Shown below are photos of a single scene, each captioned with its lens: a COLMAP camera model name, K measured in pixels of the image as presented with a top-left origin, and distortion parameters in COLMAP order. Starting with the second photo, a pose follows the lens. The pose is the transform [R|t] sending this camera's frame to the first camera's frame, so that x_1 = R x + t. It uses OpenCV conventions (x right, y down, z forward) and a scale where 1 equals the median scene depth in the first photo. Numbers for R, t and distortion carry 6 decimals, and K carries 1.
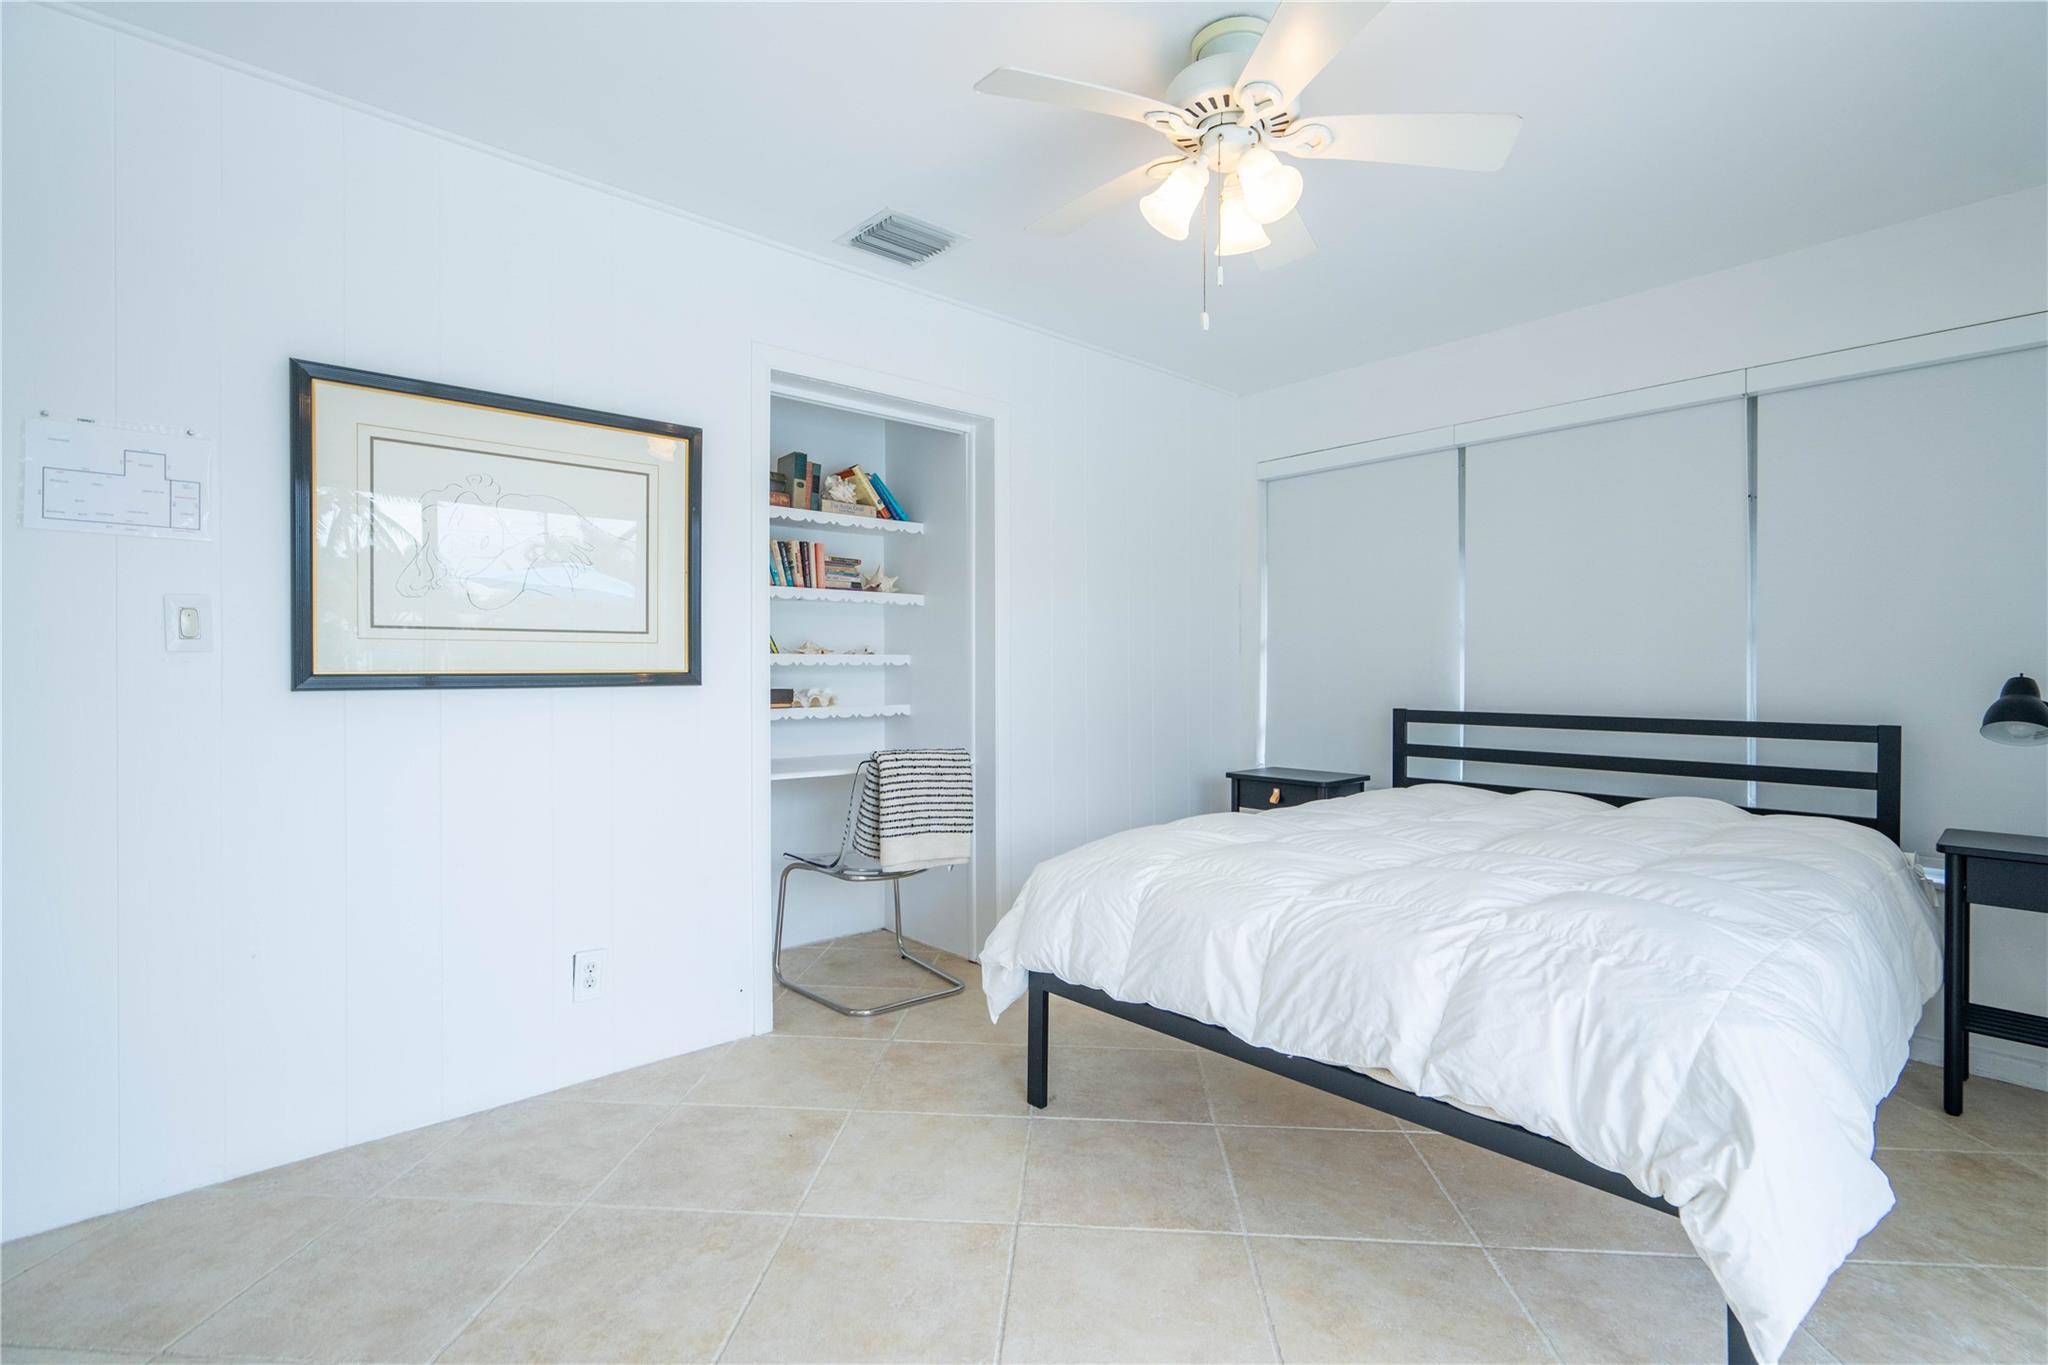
lens RADIAL K [[940.9, 0, 1035.1], [0, 940.9, 671.9], [0, 0, 1]] dist [-0.001701, -0.000263]
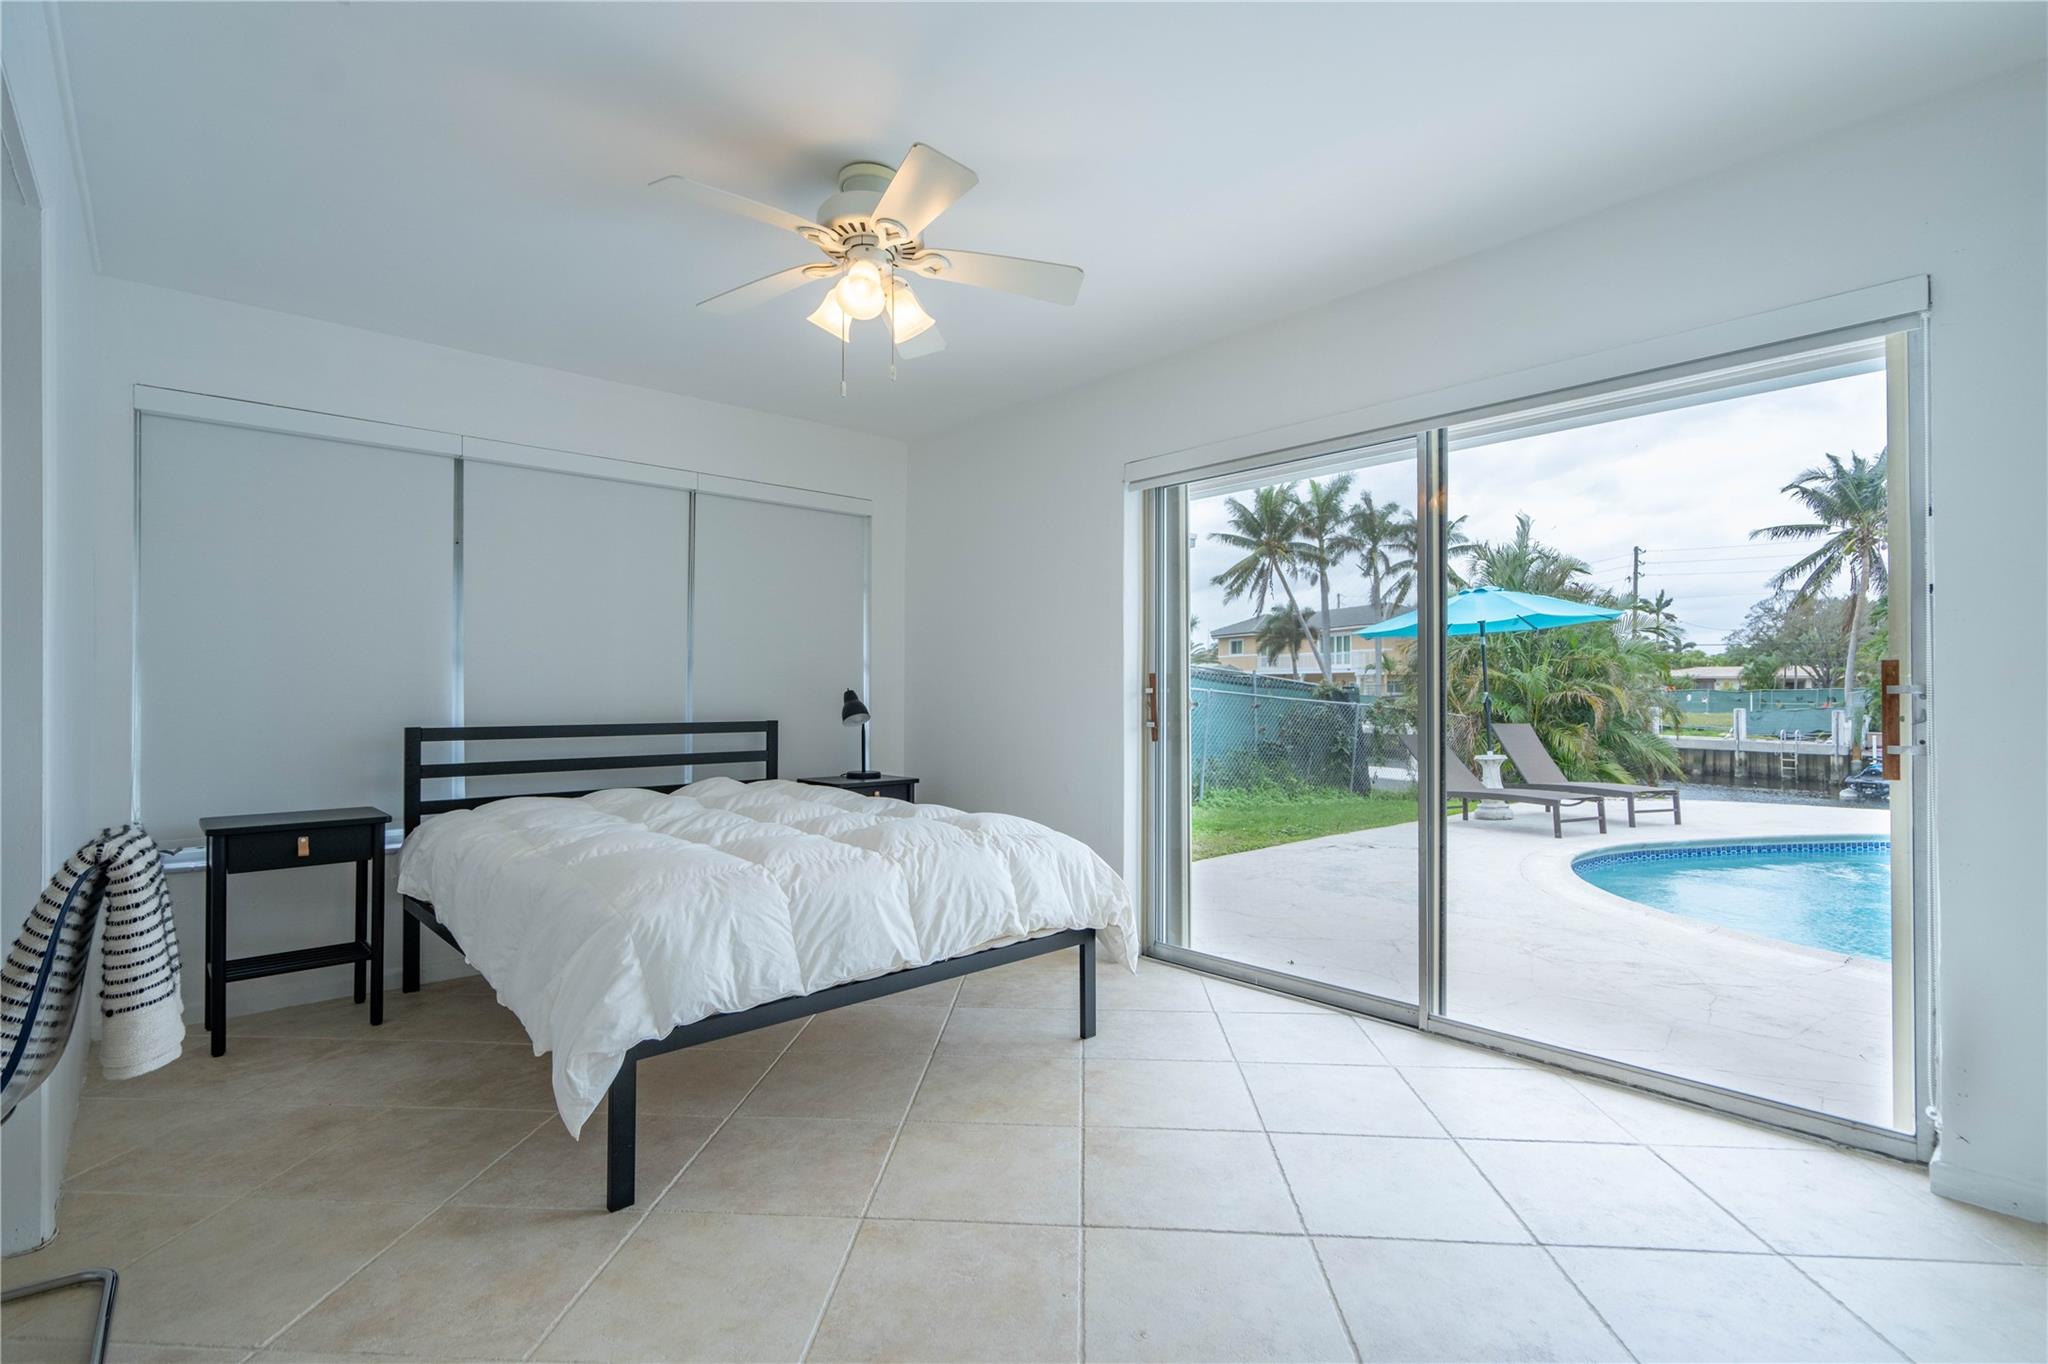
lens RADIAL K [[940.9, 0, 1032.9], [0, 940.9, 681.7], [0, 0, 1]] dist [-0.001701, -0.000263]
pose [[-0.002132, 0.009255, 0.999955, -0.837677], [0.000361, 0.999957, -0.009255, 0.005705], [-0.999998, 0.000342, -0.002135, 0.644116]]
